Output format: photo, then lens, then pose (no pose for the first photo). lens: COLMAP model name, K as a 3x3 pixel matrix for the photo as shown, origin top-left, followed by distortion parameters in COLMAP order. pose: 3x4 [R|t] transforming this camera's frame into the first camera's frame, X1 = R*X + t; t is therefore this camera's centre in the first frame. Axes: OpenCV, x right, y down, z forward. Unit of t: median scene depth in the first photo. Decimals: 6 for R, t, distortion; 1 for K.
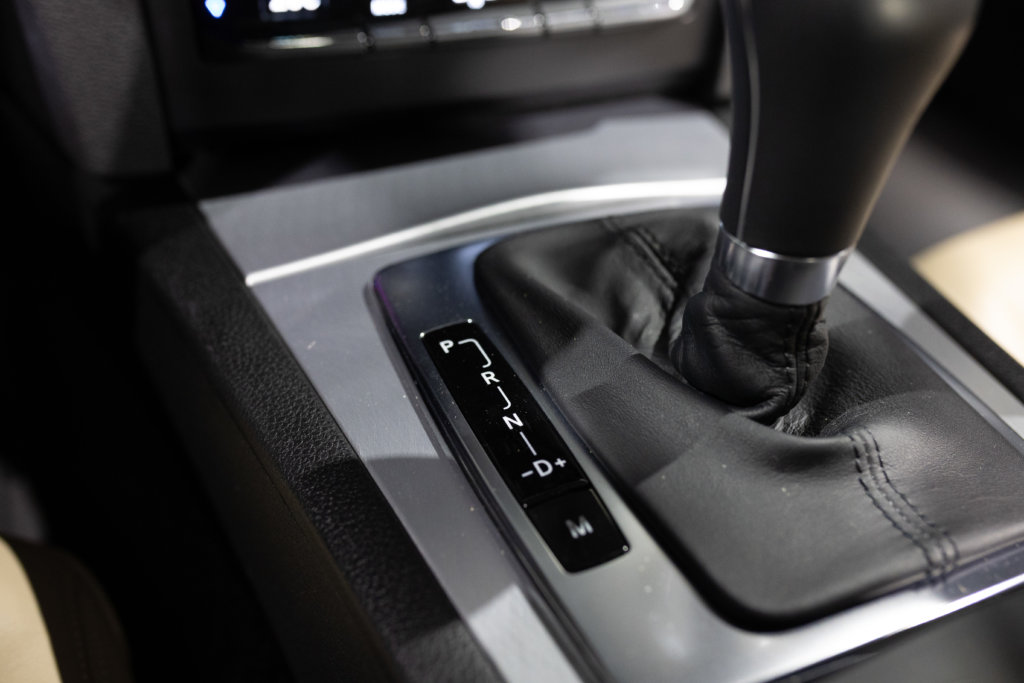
lens RADIAL K [[1052.7, 0, 521.4], [0, 1052.7, 345.7], [0, 0, 1]] dist [0.001859, 0.000000]
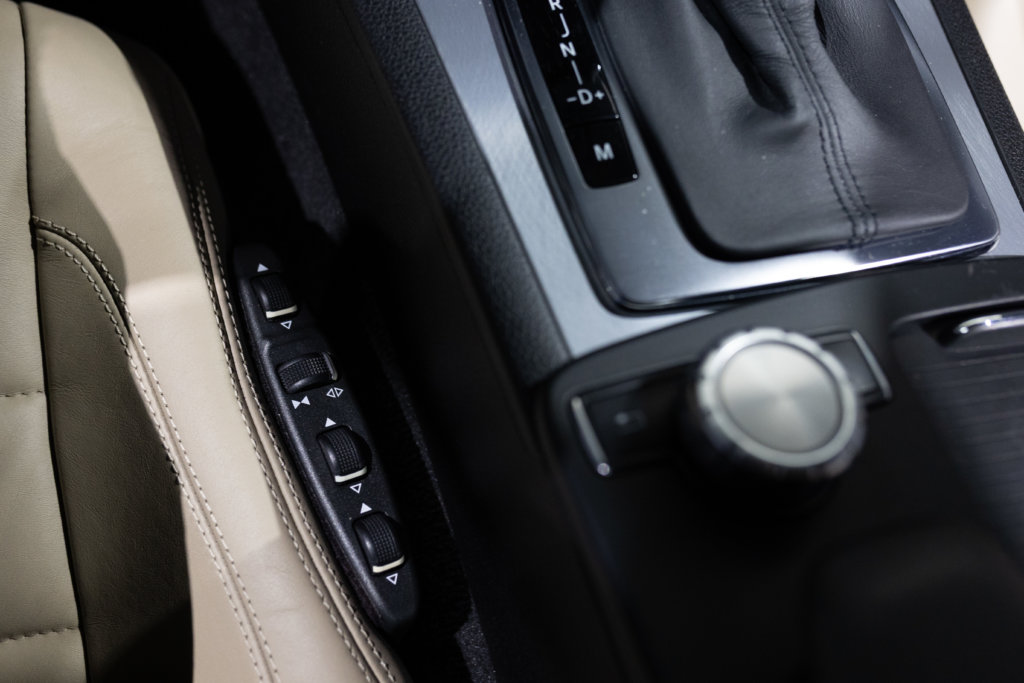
lens RADIAL K [[1052.7, 0, 507.0], [0, 1052.7, 344.1], [0, 0, 1]] dist [0.001859, 0.000000]
pose [[0.980028, 0.190149, 0.058212, -0.087872], [-0.196163, 0.876333, 0.439955, -0.159667], [0.032644, -0.442587, 0.896131, -0.252959]]
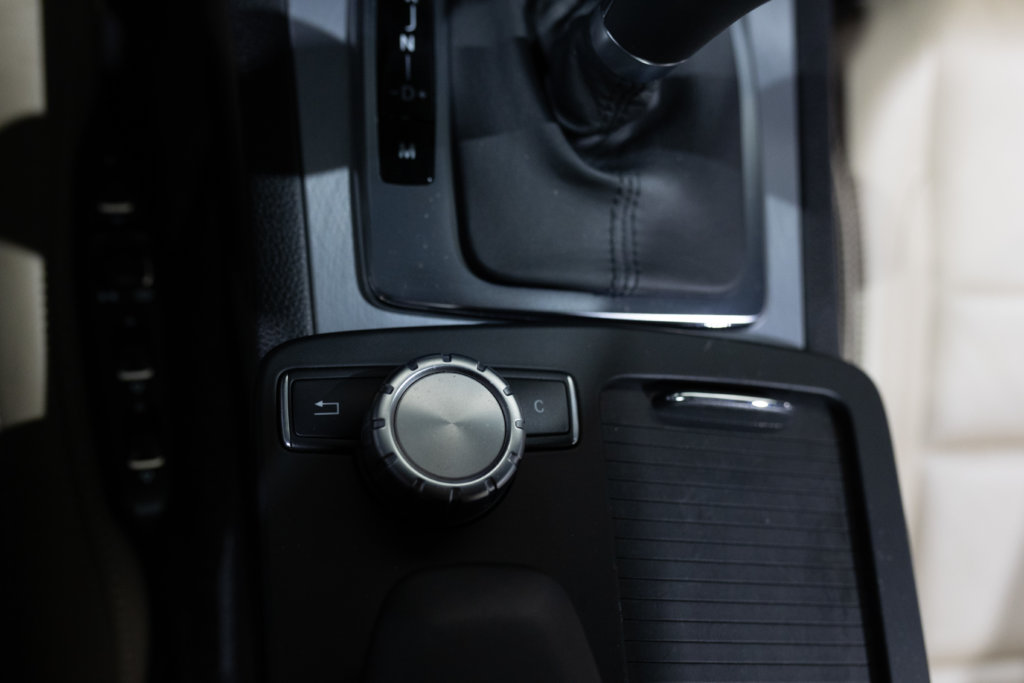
lens RADIAL K [[1052.7, 0, 517.6], [0, 1052.7, 341.1], [0, 0, 1]] dist [0.001859, 0.000000]
pose [[0.899642, 0.425947, 0.095980, 0.151673], [-0.411066, 0.752149, 0.515069, -0.389458], [0.147201, -0.502832, 0.851758, -0.258800]]
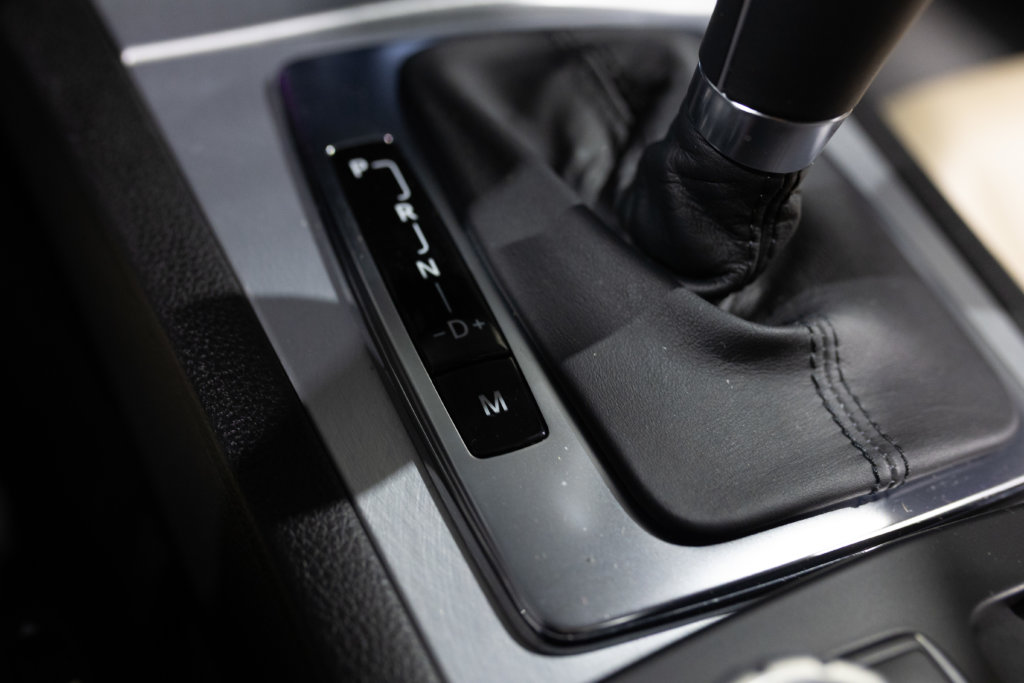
lens RADIAL K [[1052.7, 0, 519.1], [0, 1052.7, 348.3], [0, 0, 1]] dist [0.001859, 0.000000]
pose [[0.992101, 0.090091, 0.087284, -0.003873], [-0.105624, 0.975323, 0.193875, -0.041631], [-0.067663, -0.201563, 0.977136, 0.150597]]
